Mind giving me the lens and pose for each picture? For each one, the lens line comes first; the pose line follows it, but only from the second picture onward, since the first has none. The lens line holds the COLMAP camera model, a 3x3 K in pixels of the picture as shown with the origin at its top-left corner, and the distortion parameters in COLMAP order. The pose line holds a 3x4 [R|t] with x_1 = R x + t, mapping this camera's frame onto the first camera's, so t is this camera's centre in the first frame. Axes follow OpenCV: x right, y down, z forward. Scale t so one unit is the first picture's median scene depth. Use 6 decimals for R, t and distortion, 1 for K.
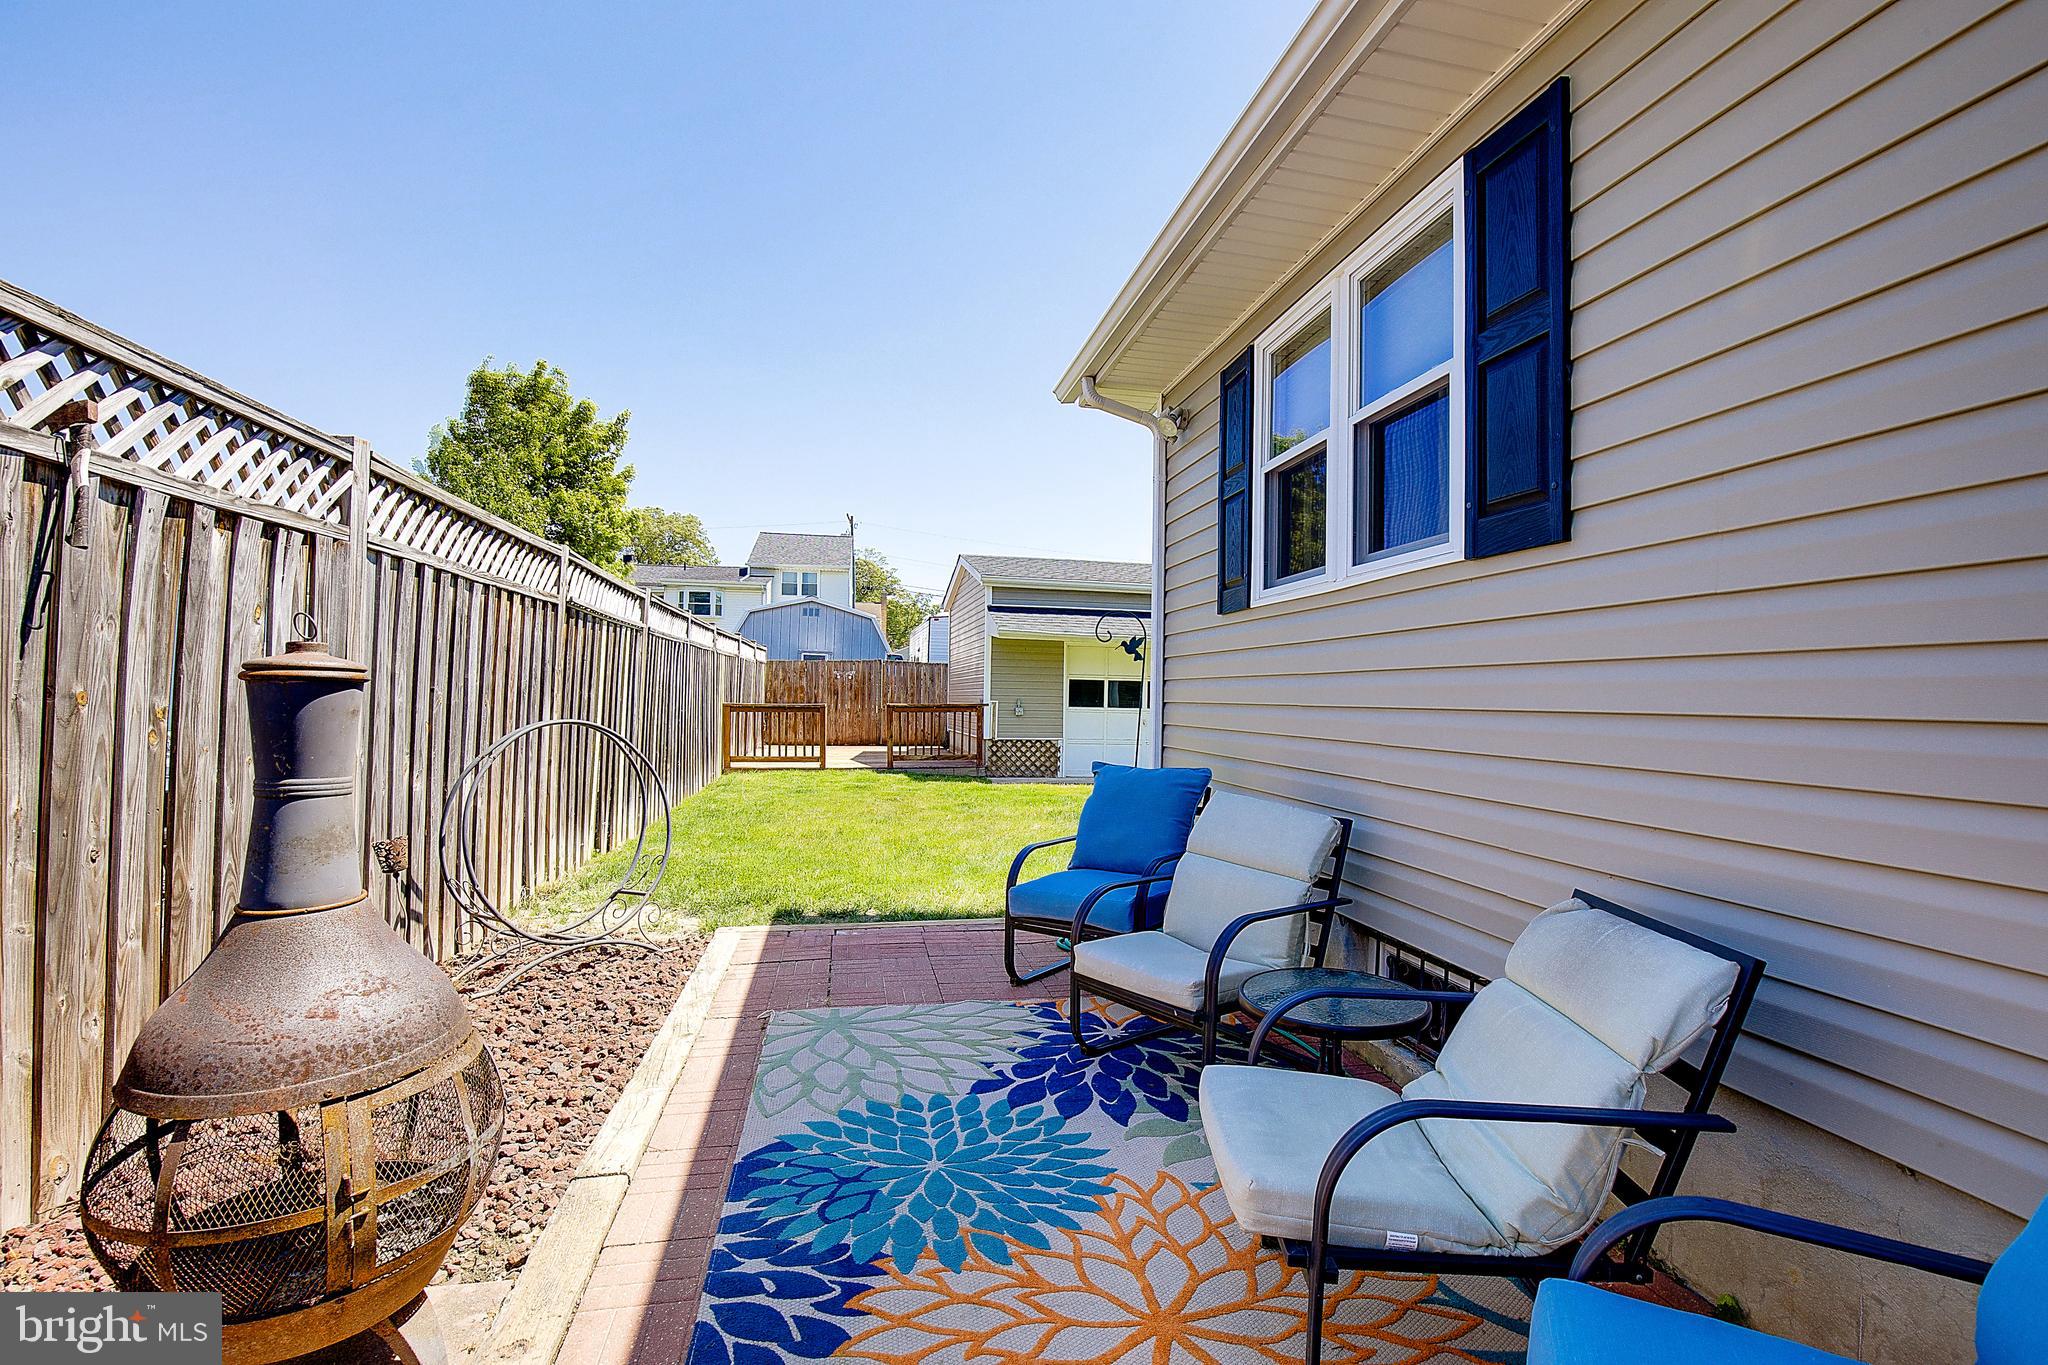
lens RADIAL K [[928.1, 0, 1053.2], [0, 928.1, 674.9], [0, 0, 1]] dist [-0.053771, 0.013369]
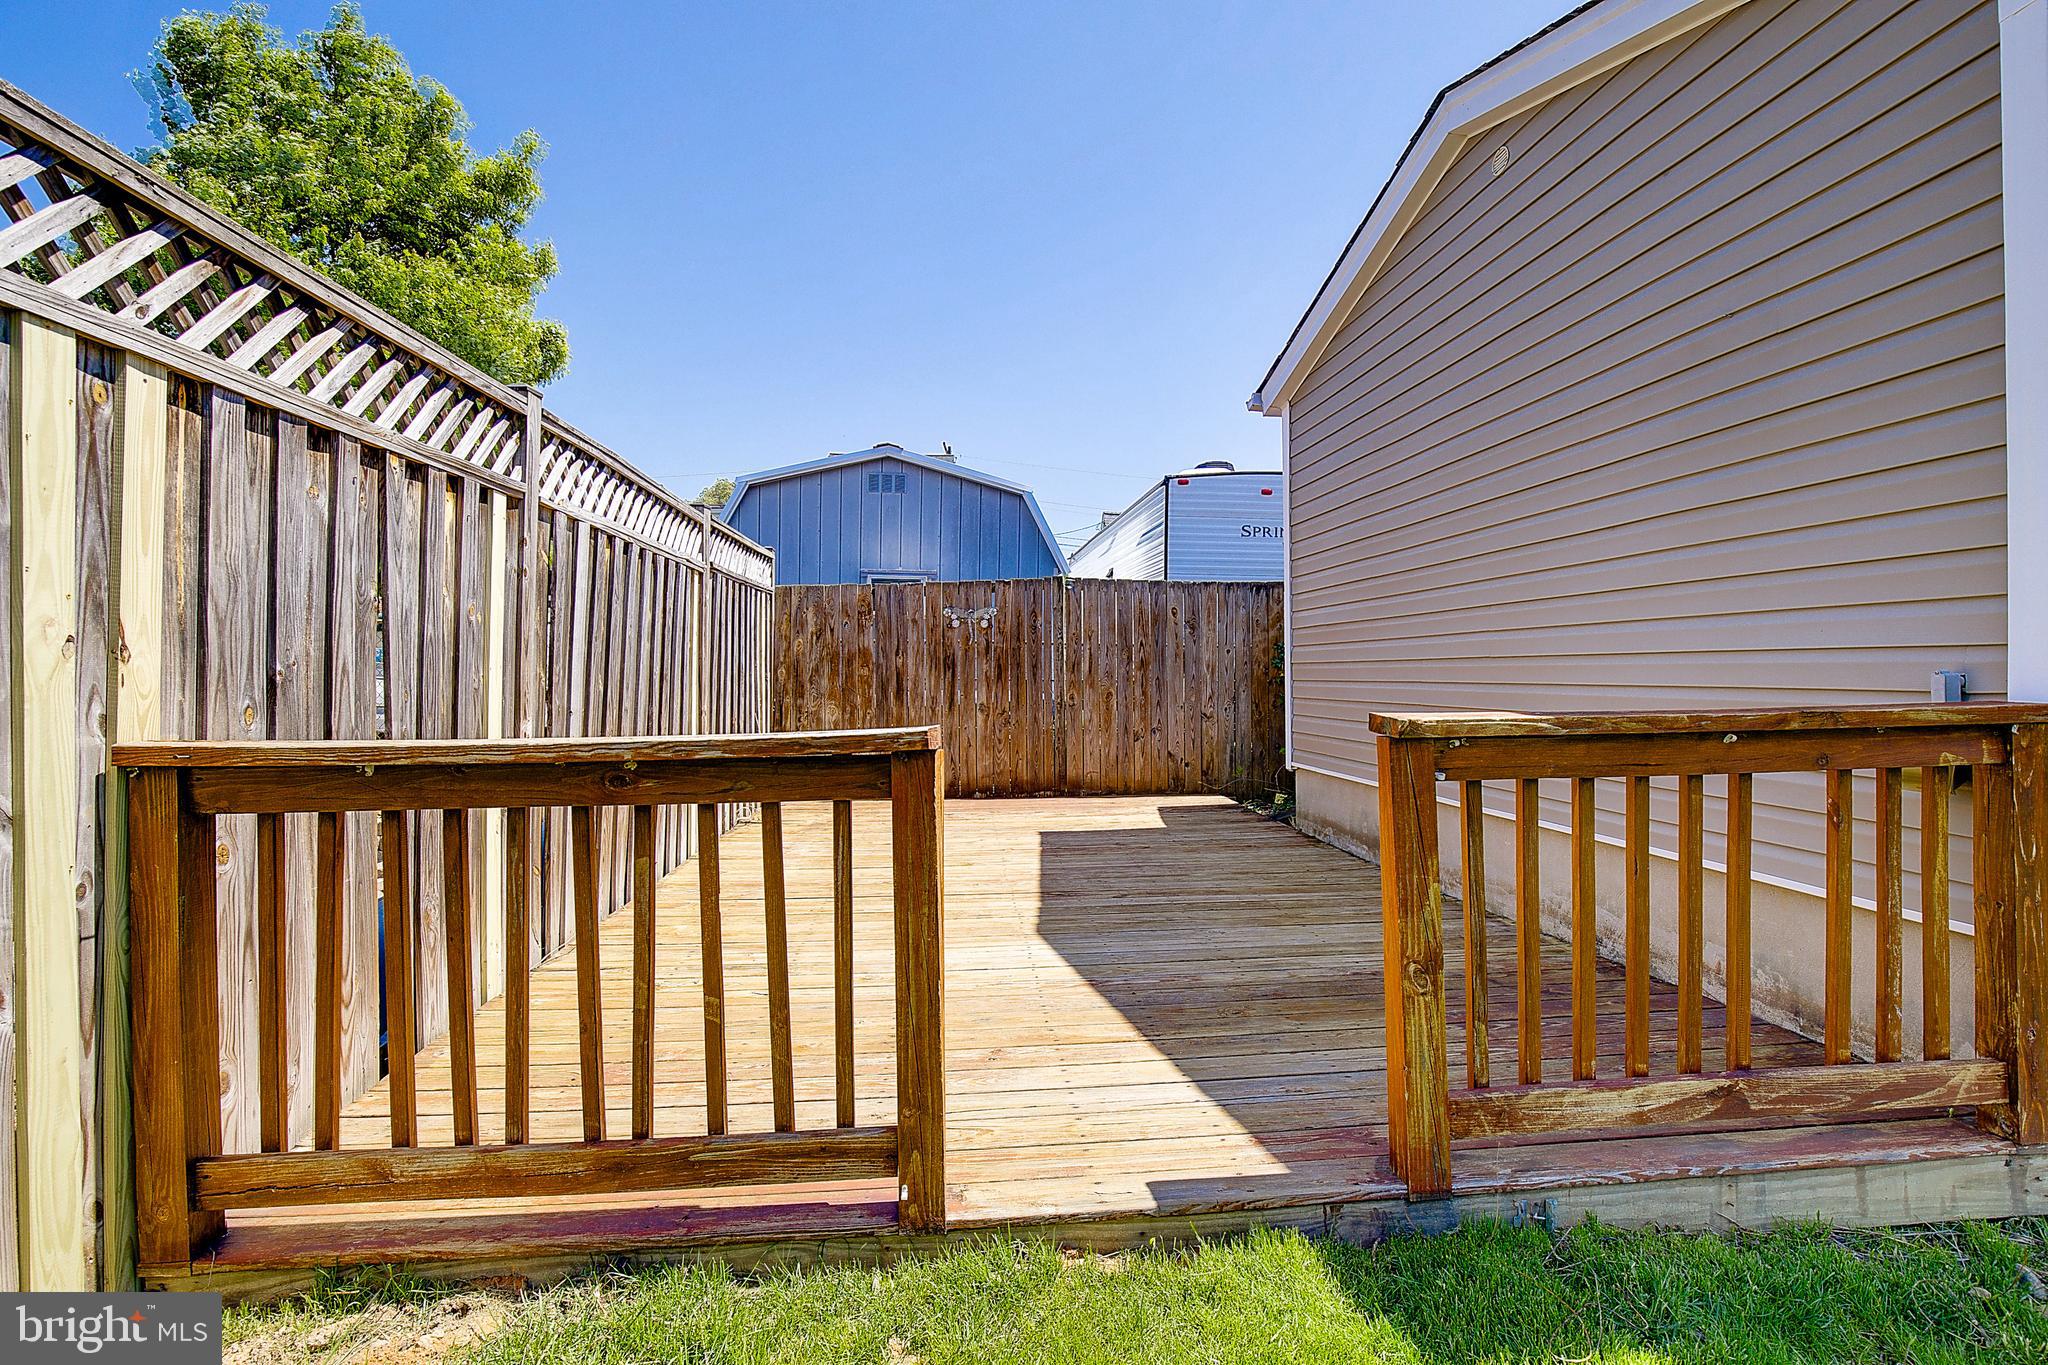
lens RADIAL K [[928.1, 0, 1053.2], [0, 928.1, 674.9], [0, 0, 1]] dist [-0.053771, 0.013369]
pose [[0.994169, -0.023651, -0.105208, -0.209283], [0.027064, 0.999149, 0.031130, 0.018834], [0.104382, -0.033796, 0.993963, 0.852308]]
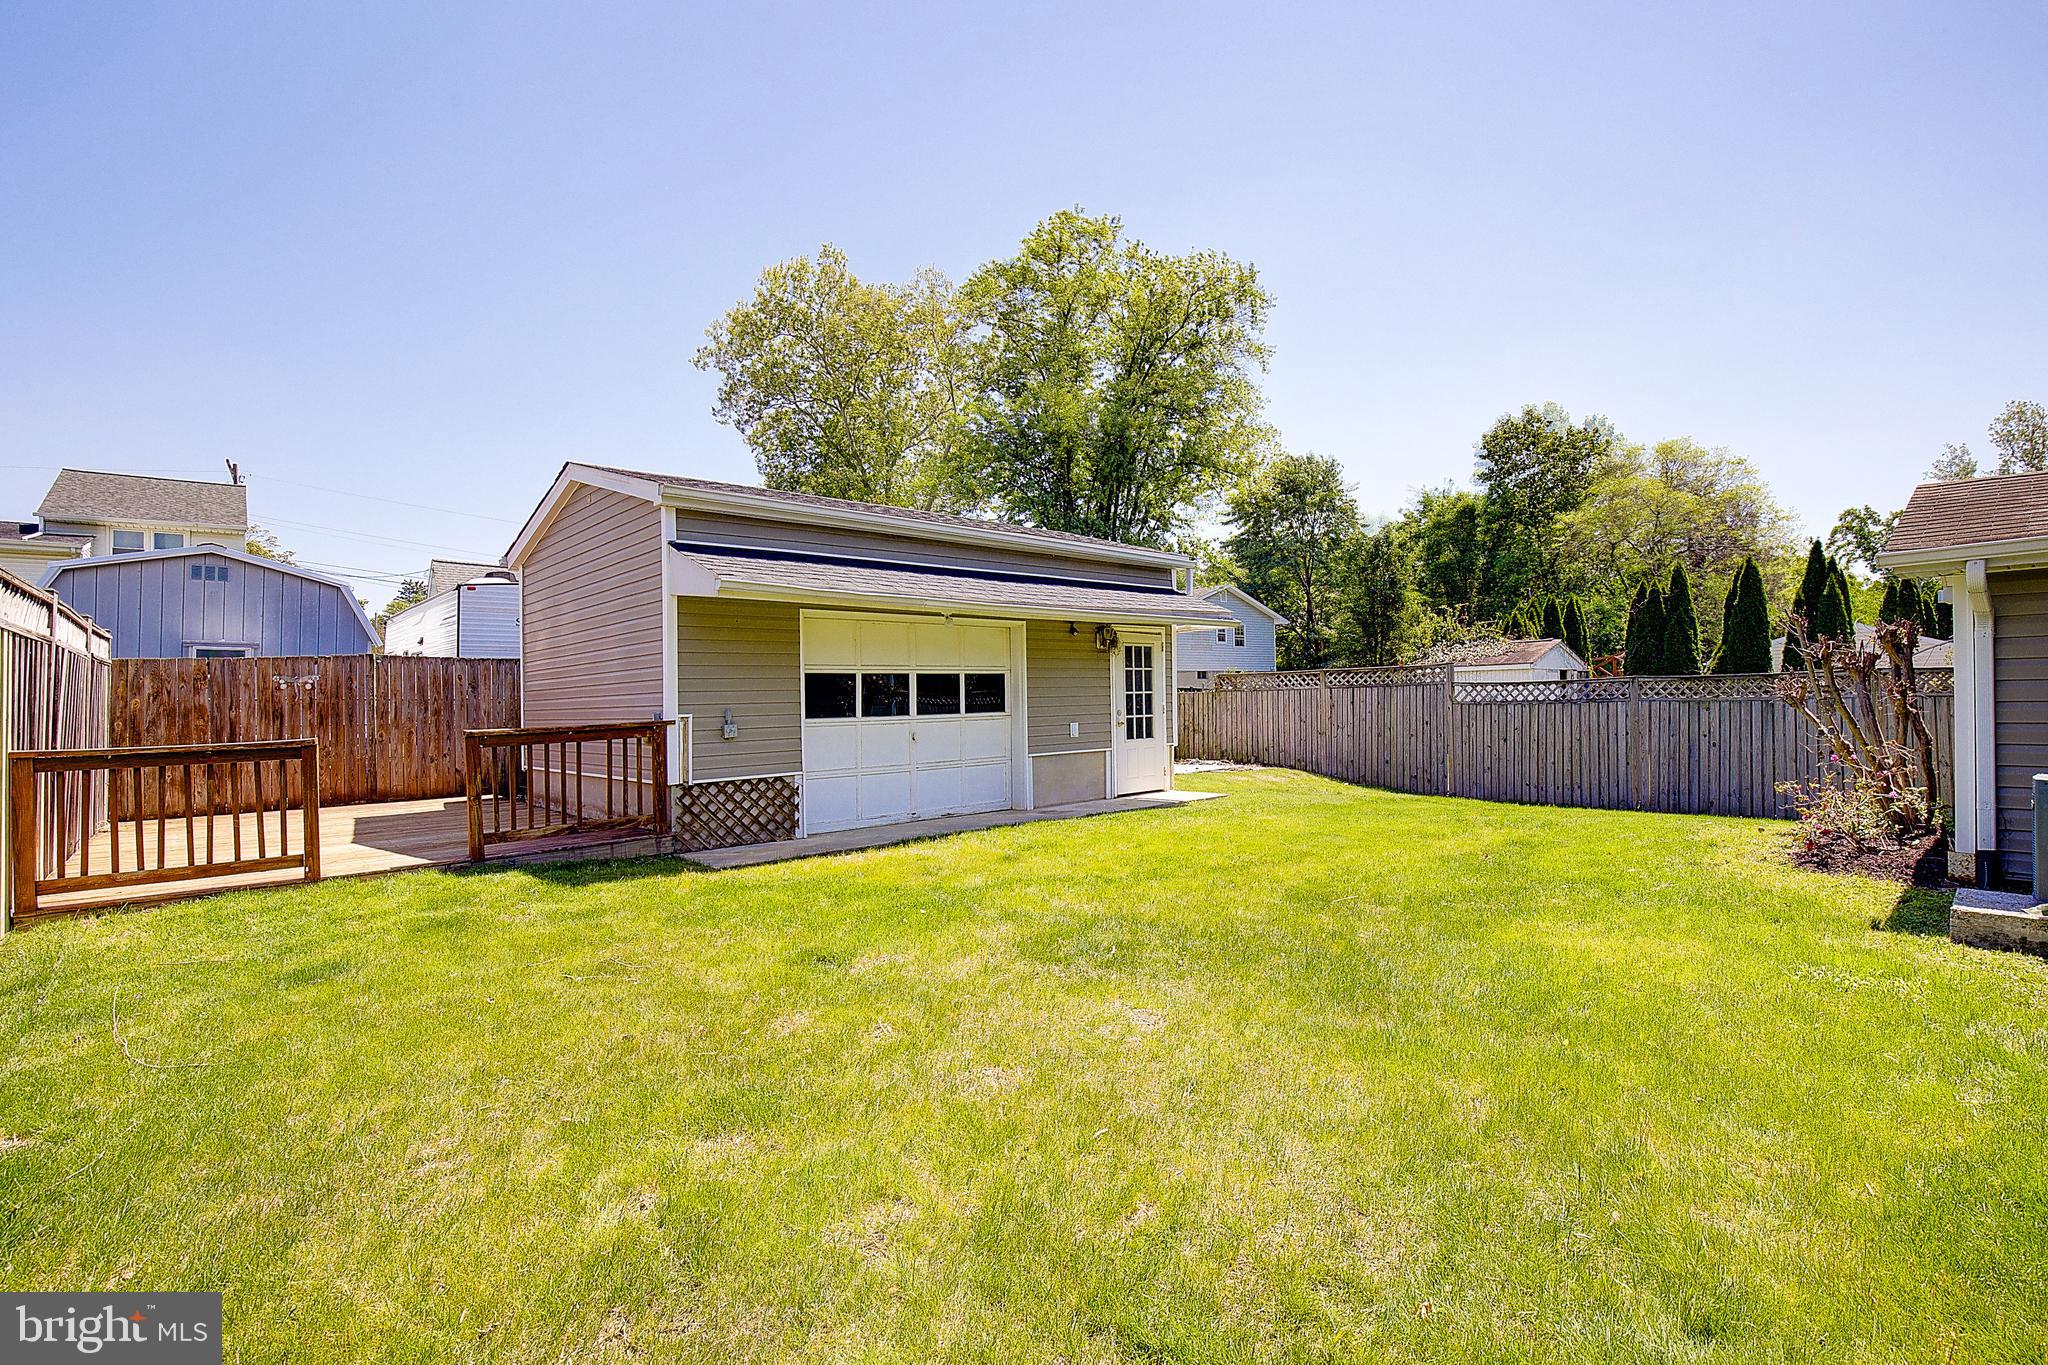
lens RADIAL K [[928.1, 0, 1053.2], [0, 928.1, 674.9], [0, 0, 1]] dist [-0.053771, 0.013369]
pose [[0.858661, -0.029348, 0.511702, -0.154211], [0.028020, 0.999554, 0.010310, 0.004635], [-0.511777, 0.005485, 0.859101, 0.414359]]
